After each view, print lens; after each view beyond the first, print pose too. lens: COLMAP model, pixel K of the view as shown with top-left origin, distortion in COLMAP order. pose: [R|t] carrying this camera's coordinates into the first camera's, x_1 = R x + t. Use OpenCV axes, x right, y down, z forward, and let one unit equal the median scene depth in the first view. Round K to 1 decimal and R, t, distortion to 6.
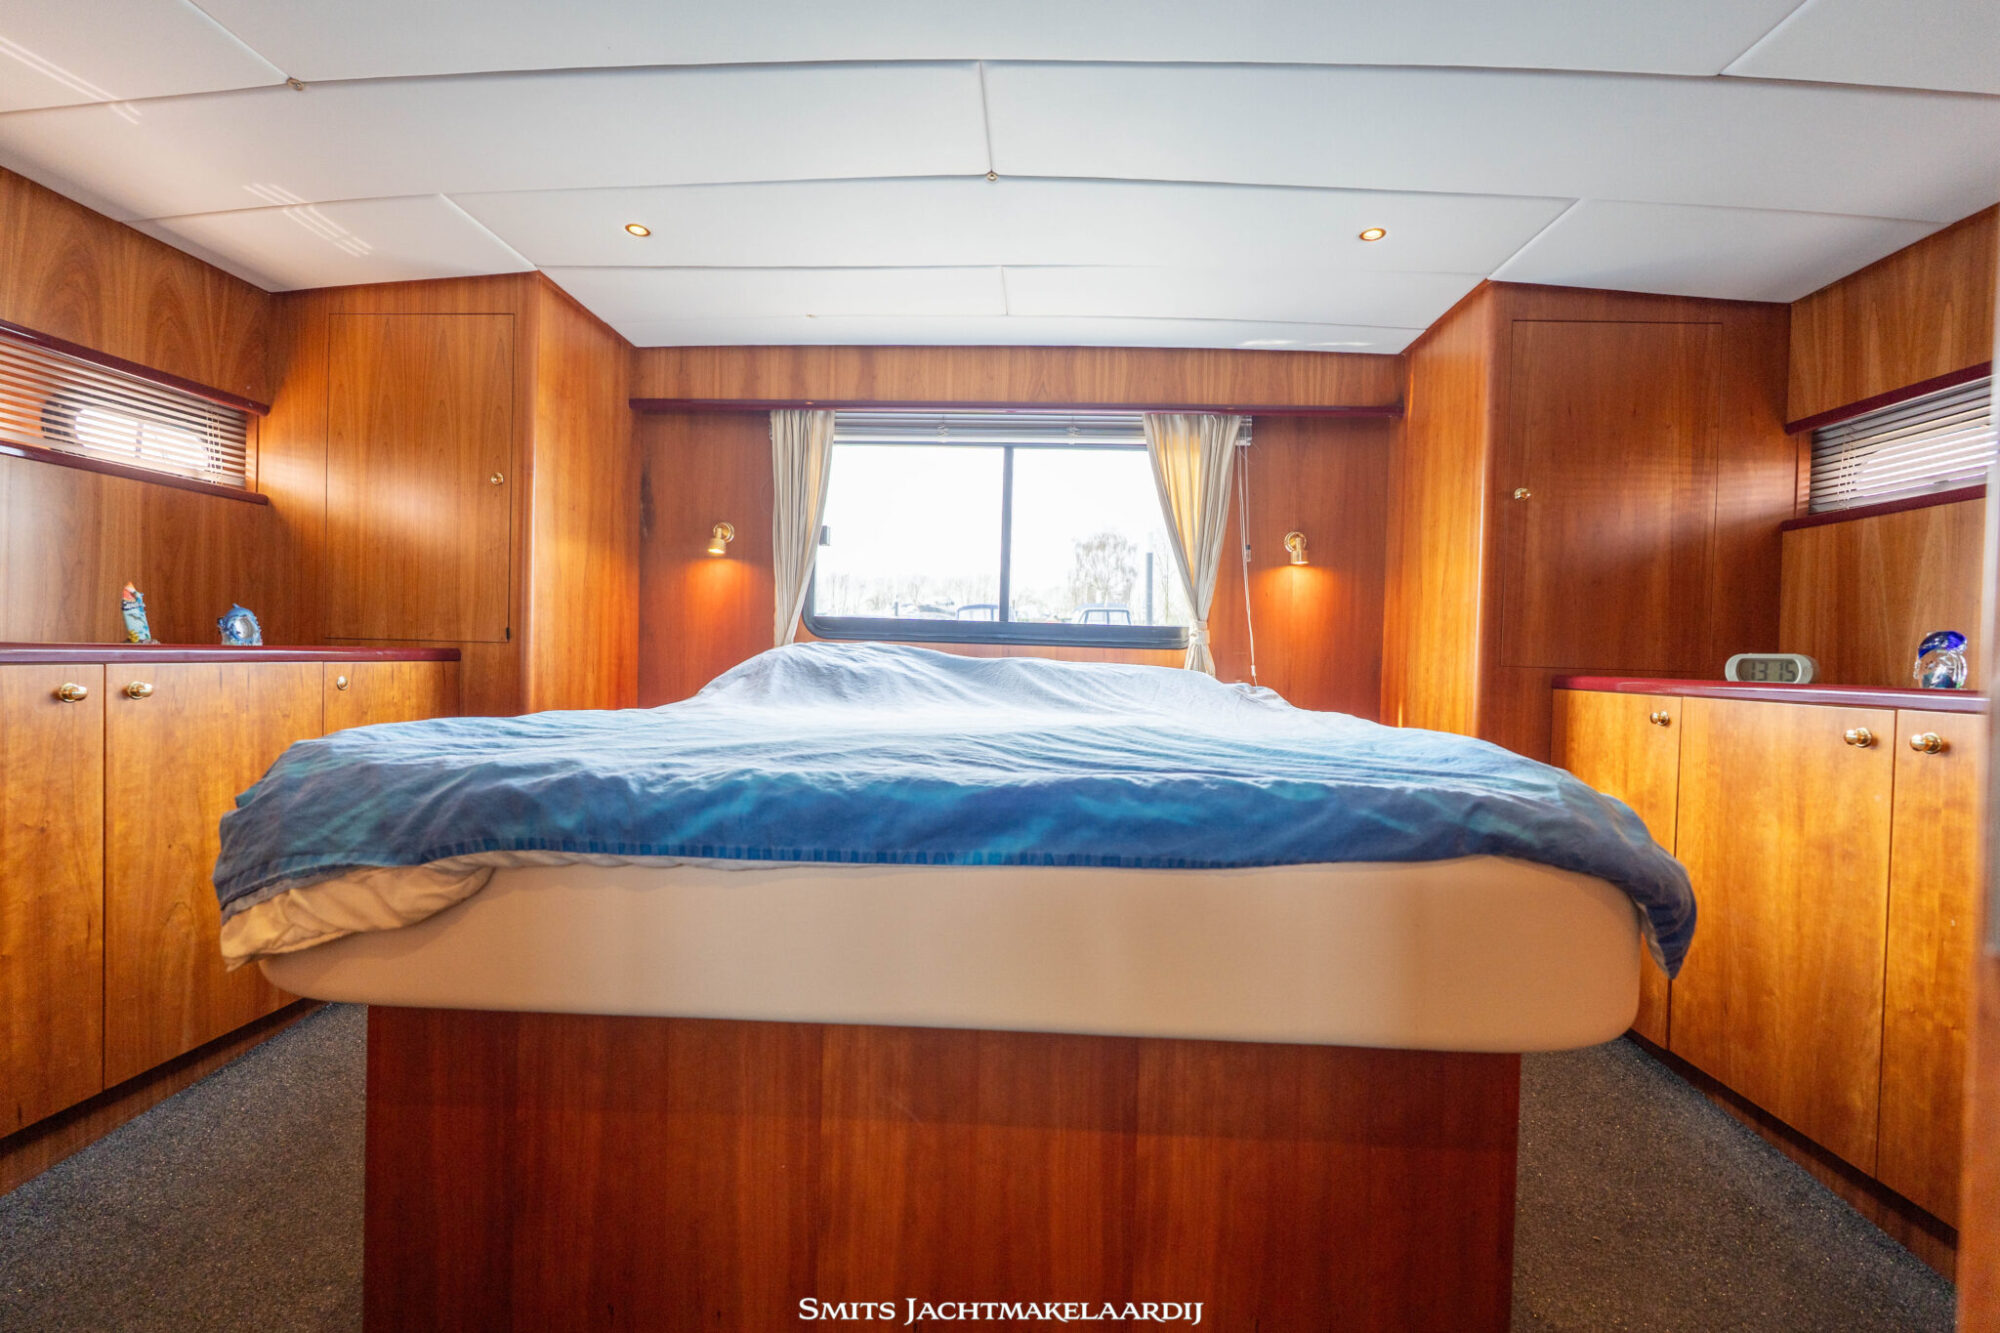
lens RADIAL K [[879.4, 0, 1001.4], [0, 879.4, 666.5], [0, 0, 1]] dist [-0.002735, -0.000290]
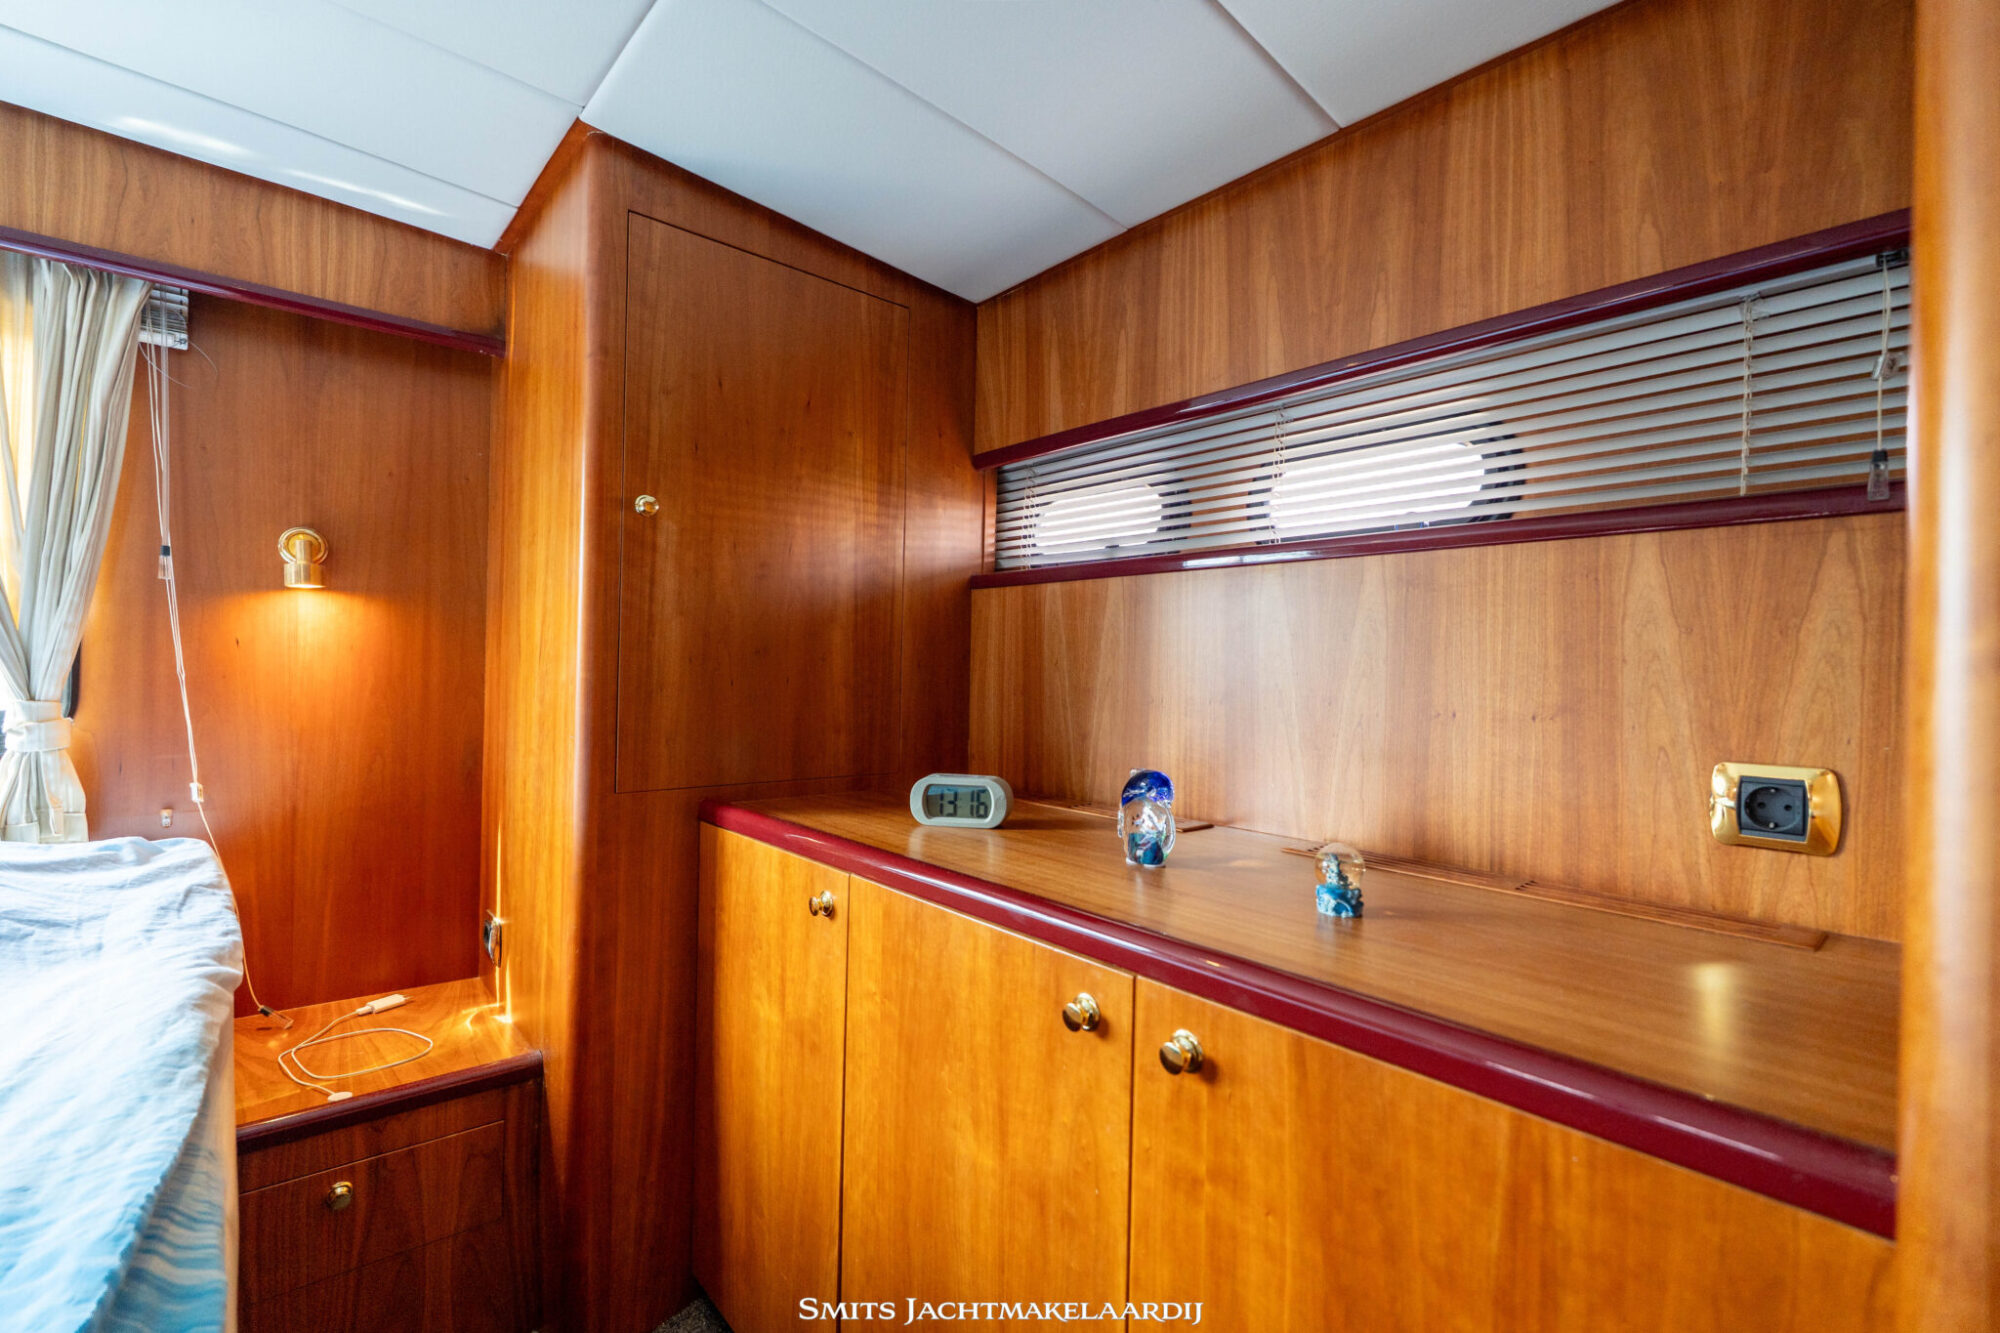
lens RADIAL K [[879.4, 0, 1001.4], [0, 879.4, 666.5], [0, 0, 1]] dist [-0.002735, -0.000290]
pose [[0.721043, -0.012177, 0.692784, 0.355268], [0.007575, 0.999924, 0.009691, -0.091241], [-0.692849, -0.001739, 0.721080, 0.403889]]
